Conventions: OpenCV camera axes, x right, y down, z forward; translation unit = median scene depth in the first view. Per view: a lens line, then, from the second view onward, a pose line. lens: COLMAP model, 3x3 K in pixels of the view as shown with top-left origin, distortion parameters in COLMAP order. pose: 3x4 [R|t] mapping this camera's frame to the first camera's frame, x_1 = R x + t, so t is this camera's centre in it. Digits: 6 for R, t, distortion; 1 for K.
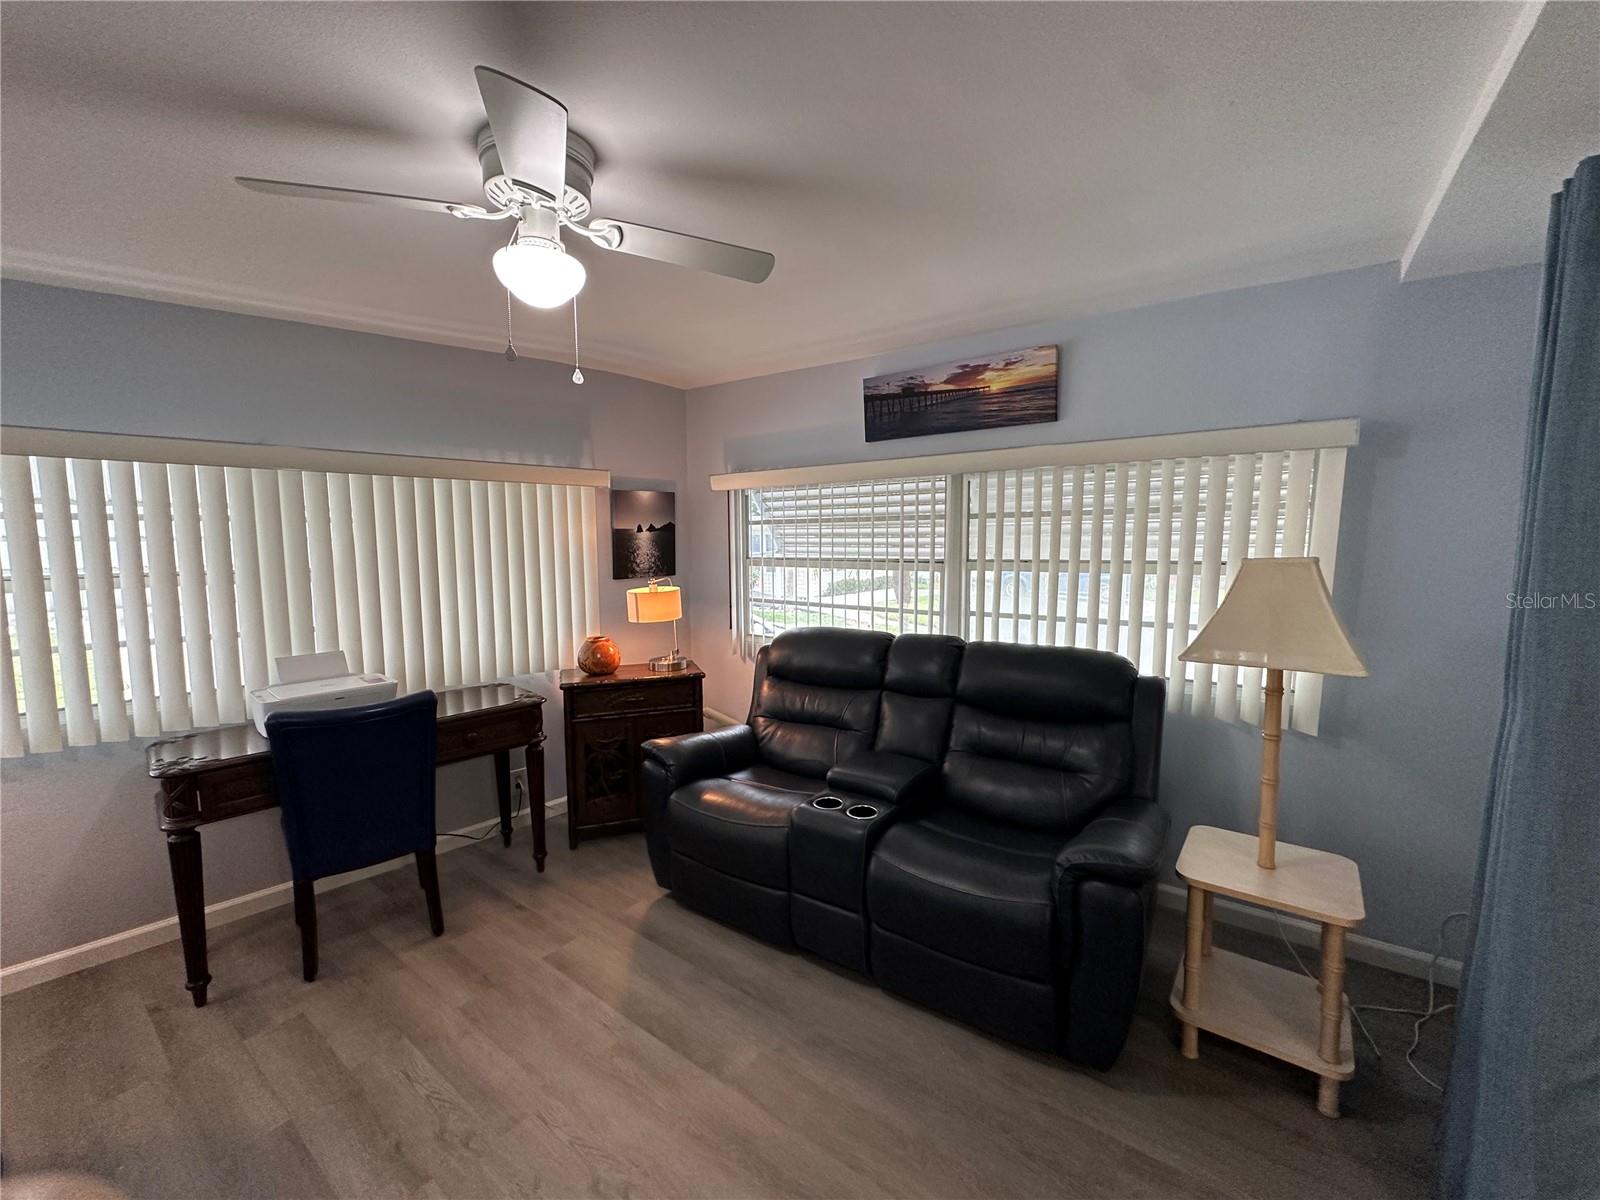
lens RADIAL K [[637.5, 0, 794.5], [0, 637.5, 598.6], [0, 0, 1]] dist [-0.002422, 0.000112]
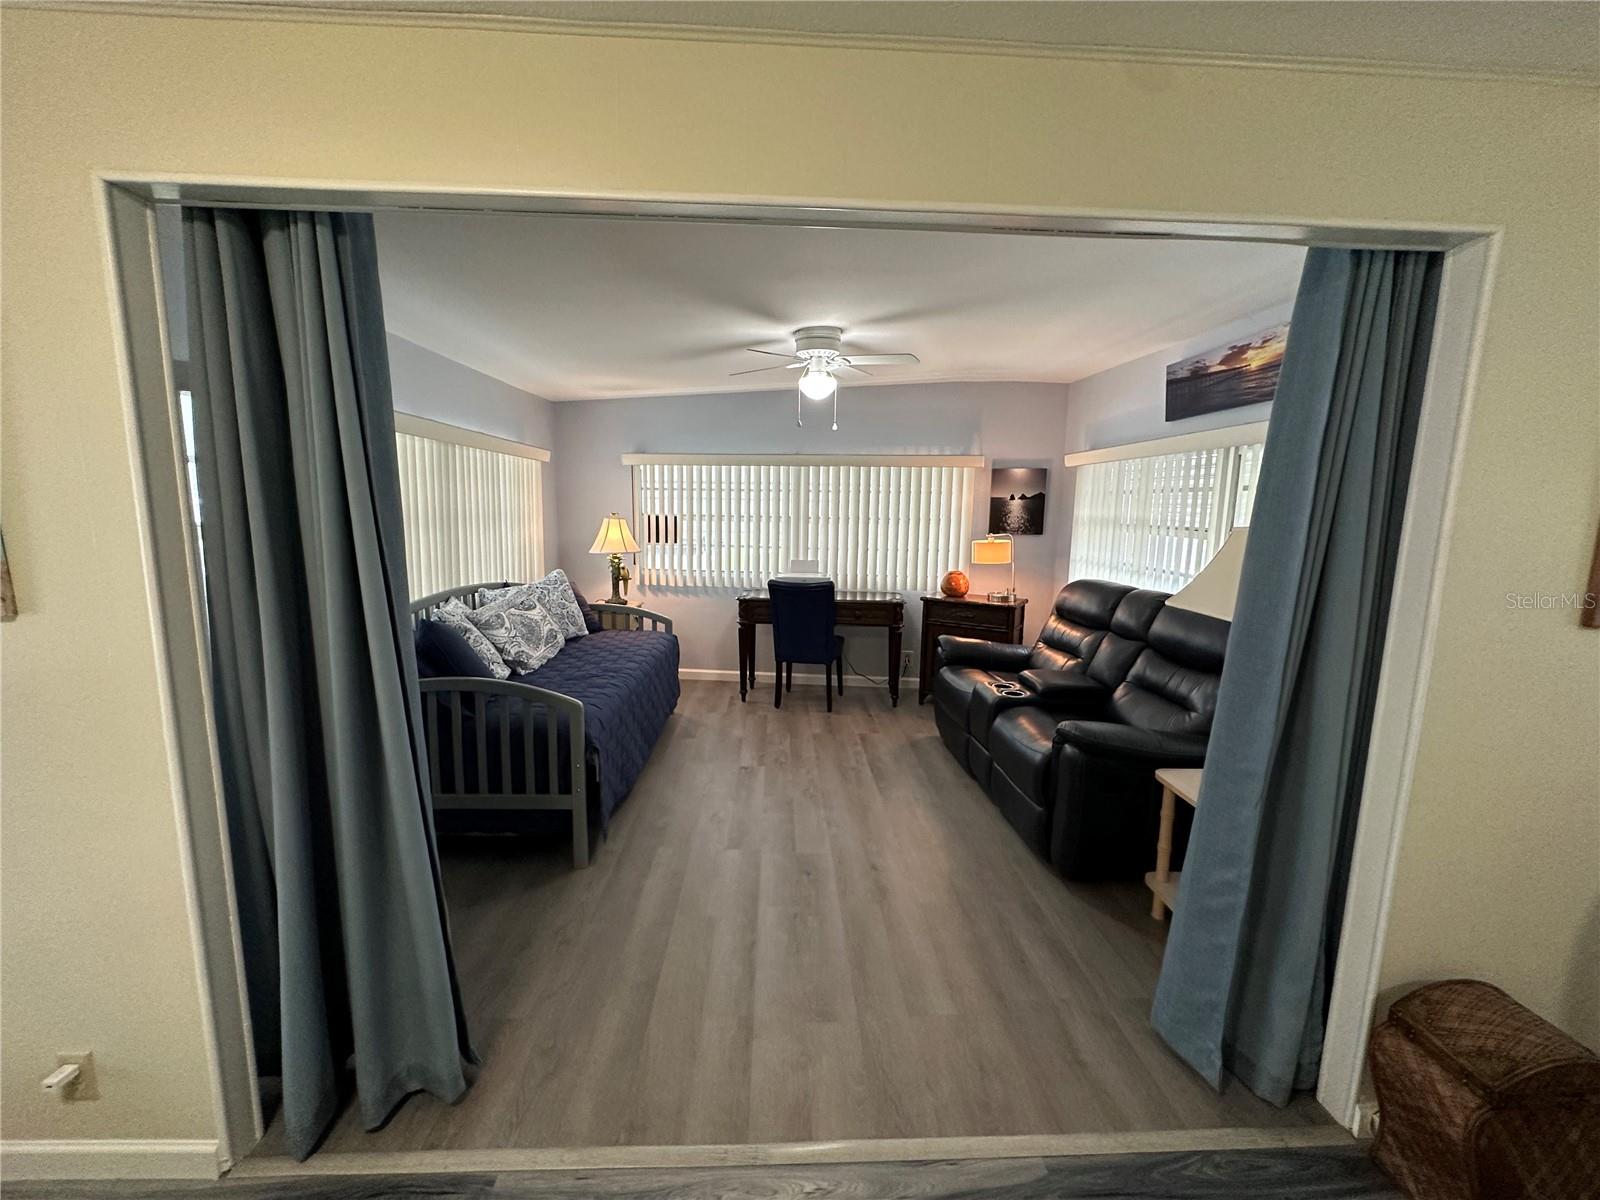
lens RADIAL K [[637.5, 0, 794.5], [0, 637.5, 598.6], [0, 0, 1]] dist [-0.002422, 0.000112]
pose [[0.620067, 0.131916, -0.773379, 0.719167], [-0.092225, 0.991184, 0.095125, 0.020383], [0.779109, 0.012341, 0.626767, -0.247547]]
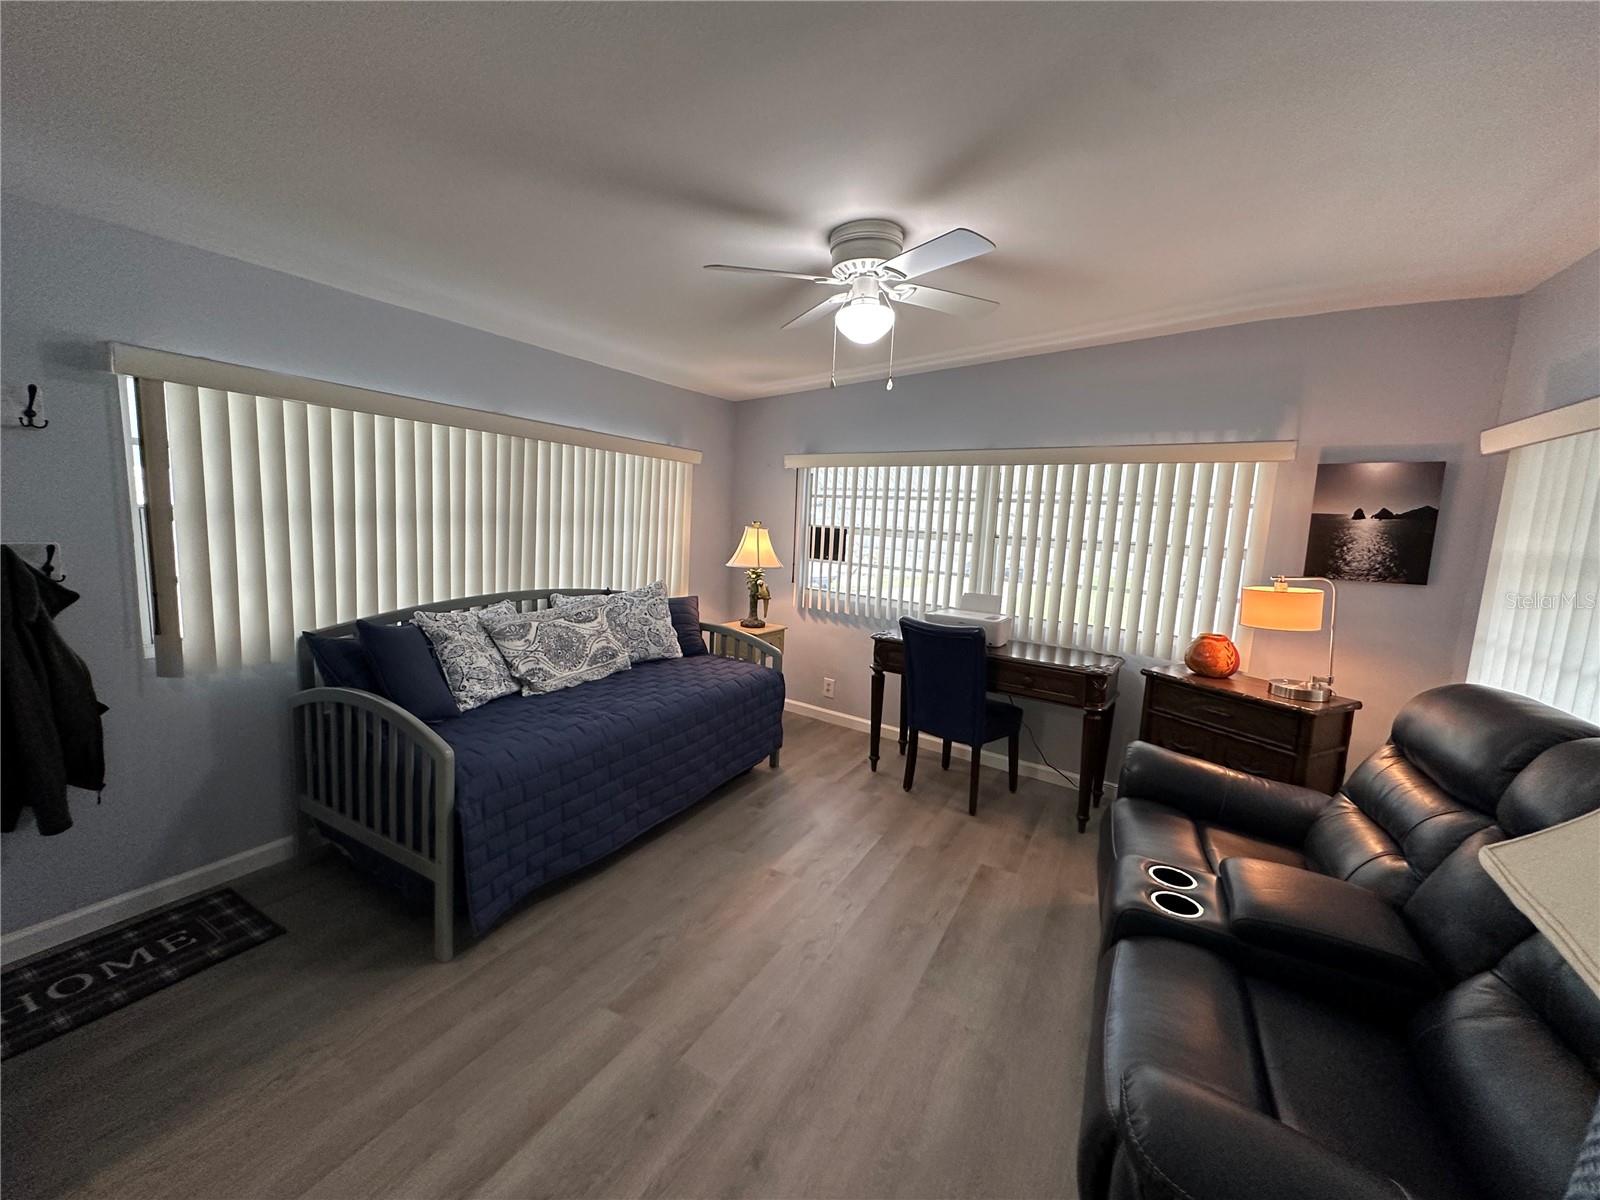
lens RADIAL K [[637.5, 0, 794.5], [0, 637.5, 598.6], [0, 0, 1]] dist [-0.002422, 0.000112]
pose [[0.131782, 0.143709, -0.980806, 0.555546], [-0.136487, 0.982642, 0.125639, -0.023153], [0.981837, 0.117311, 0.149109, 0.350318]]
